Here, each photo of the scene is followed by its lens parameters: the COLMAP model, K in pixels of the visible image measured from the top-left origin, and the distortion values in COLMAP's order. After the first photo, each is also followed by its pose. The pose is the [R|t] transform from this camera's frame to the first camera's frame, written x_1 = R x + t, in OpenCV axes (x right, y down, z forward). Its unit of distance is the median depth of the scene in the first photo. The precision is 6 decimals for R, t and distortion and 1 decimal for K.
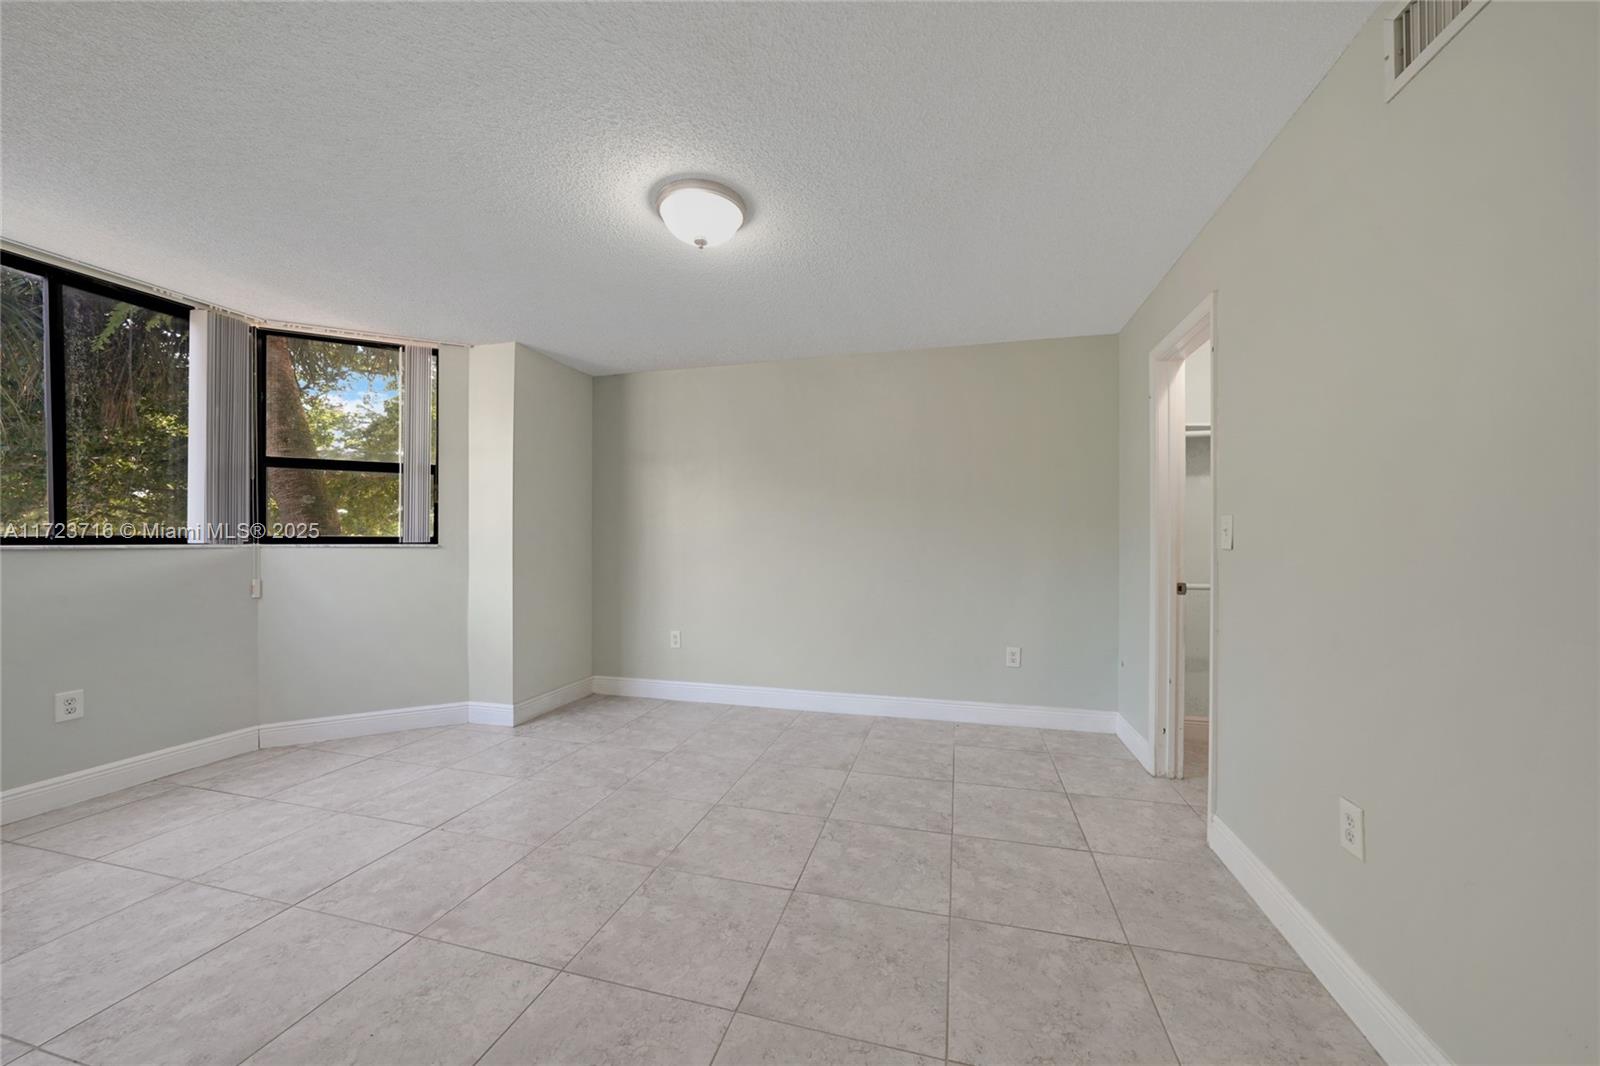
lens RADIAL K [[558.0, 0, 808.3], [0, 558.0, 537.9], [0, 0, 1]] dist [0.000033, 0.000082]
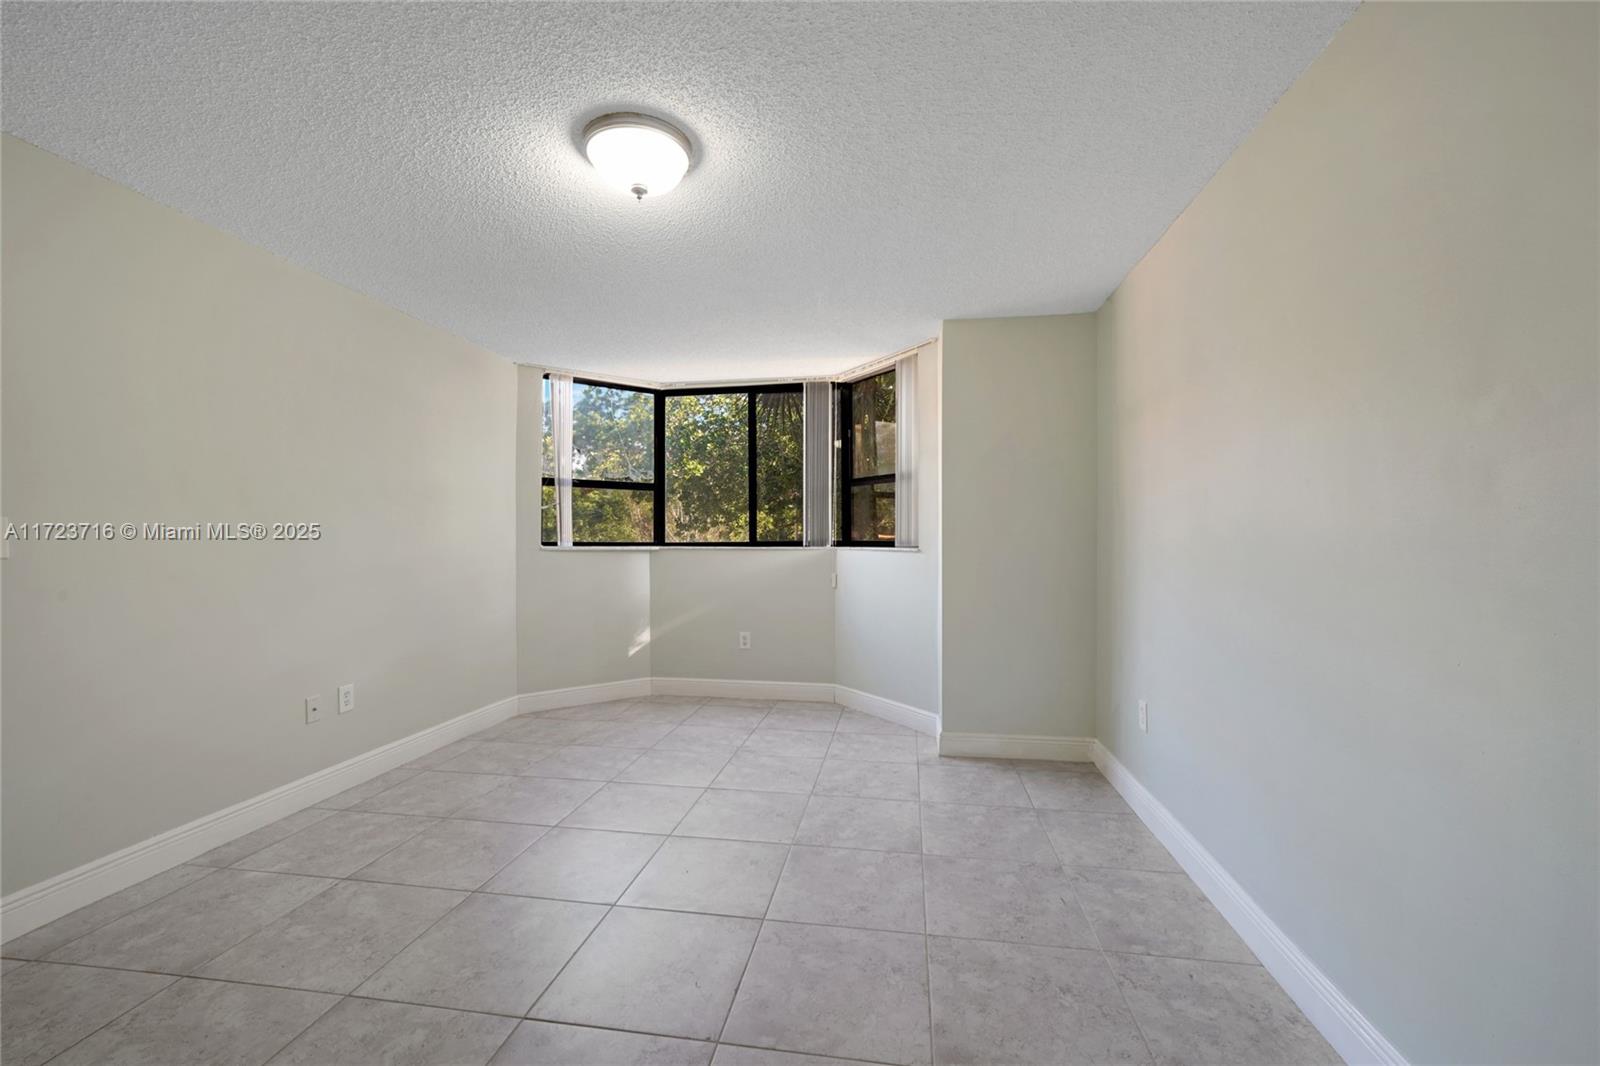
lens RADIAL K [[647.5, 0, 799.4], [0, 647.5, 521.9], [0, 0, 1]] dist [-0.008811, 0.005773]
pose [[0.097690, -0.030656, -0.994745, 0.575123], [0.012175, 0.999487, -0.029607, -0.001184], [0.995142, -0.009219, 0.098014, 0.834777]]
